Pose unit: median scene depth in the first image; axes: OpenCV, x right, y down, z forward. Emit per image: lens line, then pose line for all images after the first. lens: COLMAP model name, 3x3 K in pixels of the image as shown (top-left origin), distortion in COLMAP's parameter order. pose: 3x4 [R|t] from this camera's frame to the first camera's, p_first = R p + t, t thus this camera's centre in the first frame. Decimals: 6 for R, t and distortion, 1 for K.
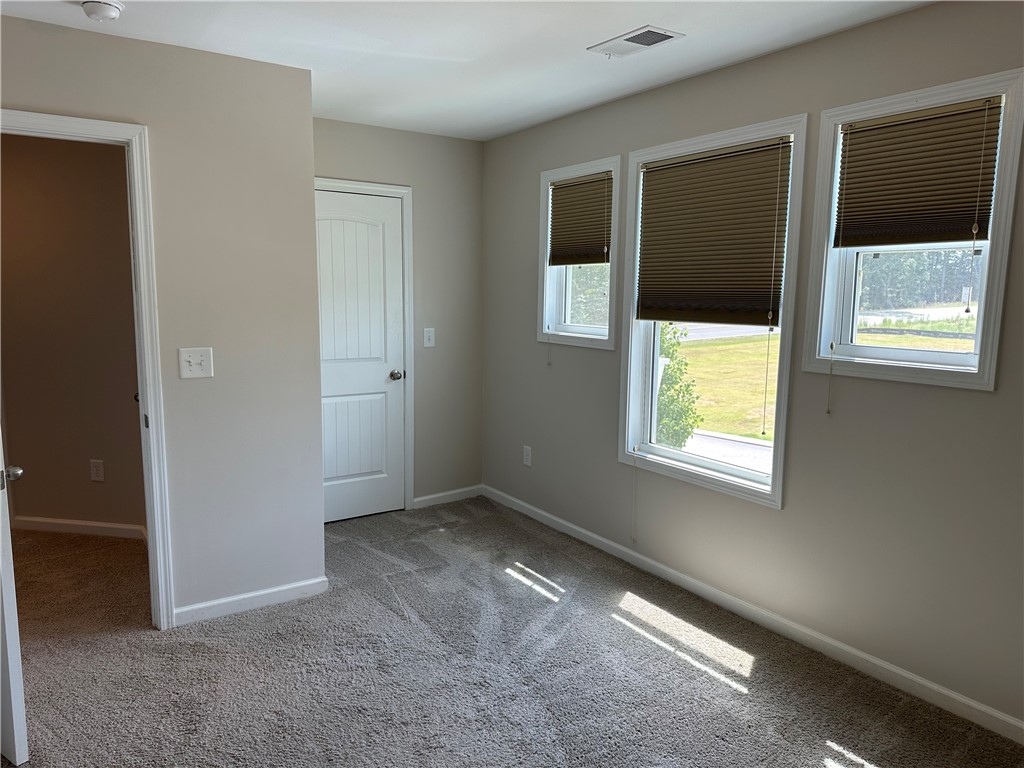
lens RADIAL K [[708.9, 0, 509.8], [0, 708.9, 381.6], [0, 0, 1]] dist [0.073487, -0.100226]
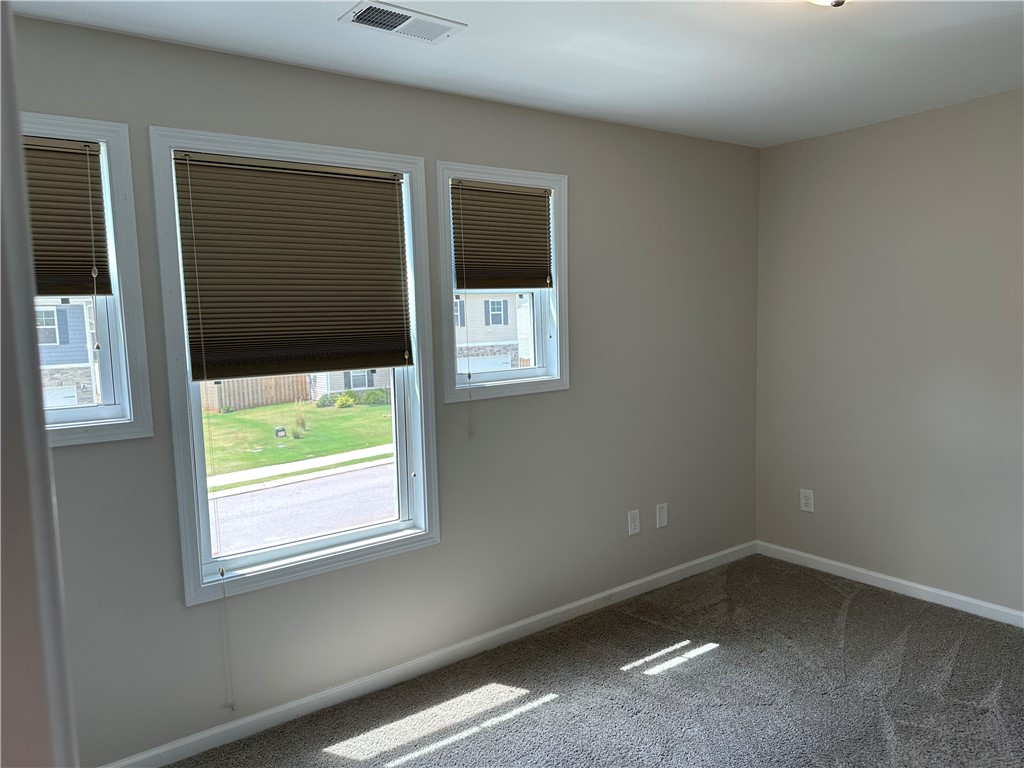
lens RADIAL K [[708.9, 0, 510.3], [0, 708.9, 385.8], [0, 0, 1]] dist [0.073487, -0.100226]
pose [[-0.029933, -0.098532, 0.994684, -0.621596], [0.166600, 0.980718, 0.102162, -0.128890], [-0.985570, 0.168772, -0.012940, 0.901397]]
